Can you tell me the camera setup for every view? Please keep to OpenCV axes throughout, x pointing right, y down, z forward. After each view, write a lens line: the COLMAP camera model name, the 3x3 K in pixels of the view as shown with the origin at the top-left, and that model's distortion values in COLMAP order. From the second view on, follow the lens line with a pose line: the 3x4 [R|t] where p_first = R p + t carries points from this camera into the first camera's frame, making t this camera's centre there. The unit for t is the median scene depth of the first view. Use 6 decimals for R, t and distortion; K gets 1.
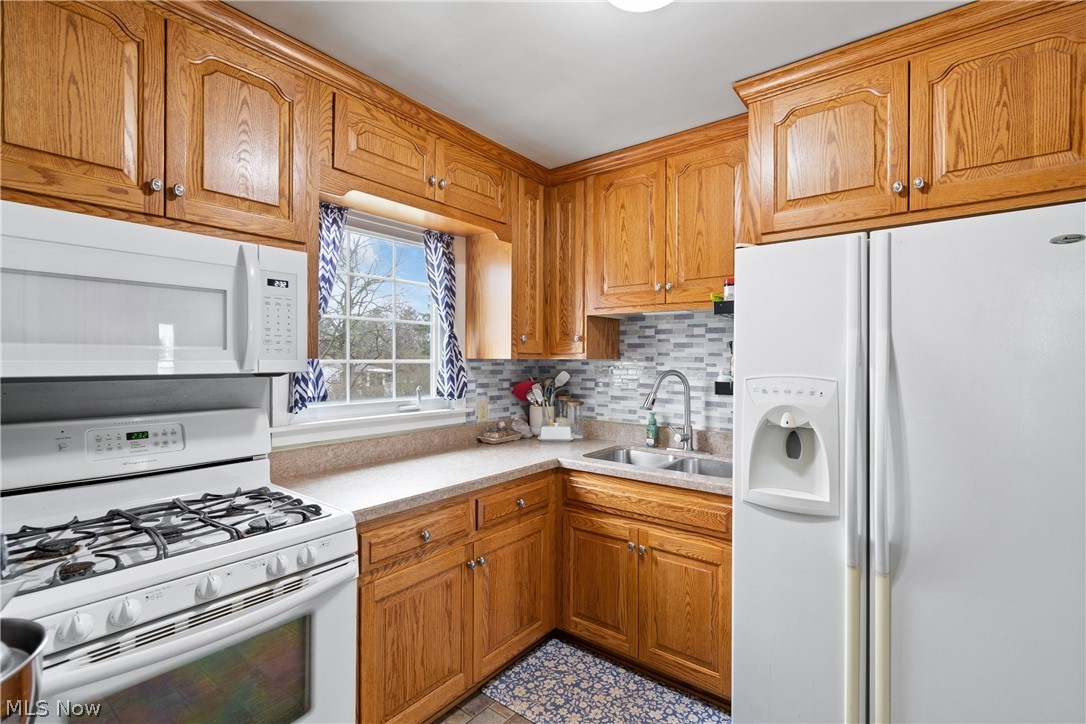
lens RADIAL K [[491.5, 0, 554.5], [0, 491.5, 358.1], [0, 0, 1]] dist [-0.001727, -0.000138]
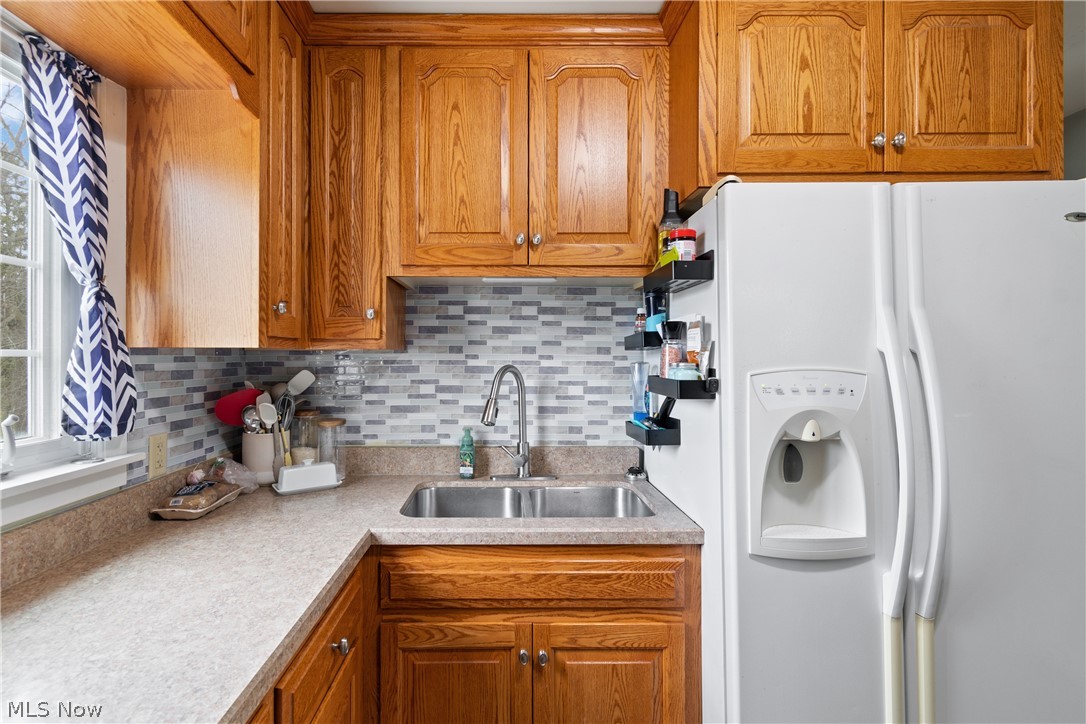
lens RADIAL K [[517.1, 0, 500.3], [0, 517.1, 351.2], [0, 0, 1]] dist [0.000517, -0.000682]
pose [[0.795042, 0.000718, 0.606554, -0.227866], [0.002258, 0.999989, -0.004144, 0.008587], [-0.606550, 0.004664, 0.795032, 0.457292]]
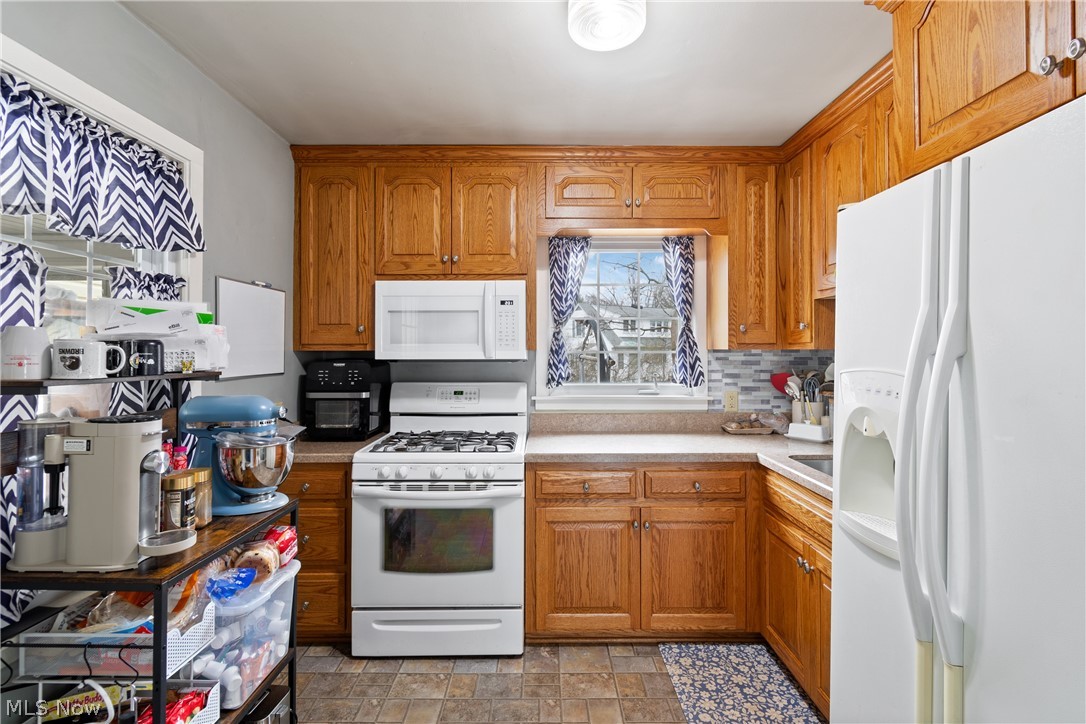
lens RADIAL K [[498.9, 0, 544.0], [0, 498.9, 342.4], [0, 0, 1]] dist [0.001142, -0.000009]
pose [[0.606498, -0.017258, -0.794897, 0.533461], [0.006412, 0.999838, -0.016815, 0.002097], [0.795059, 0.005101, 0.606511, 0.081506]]
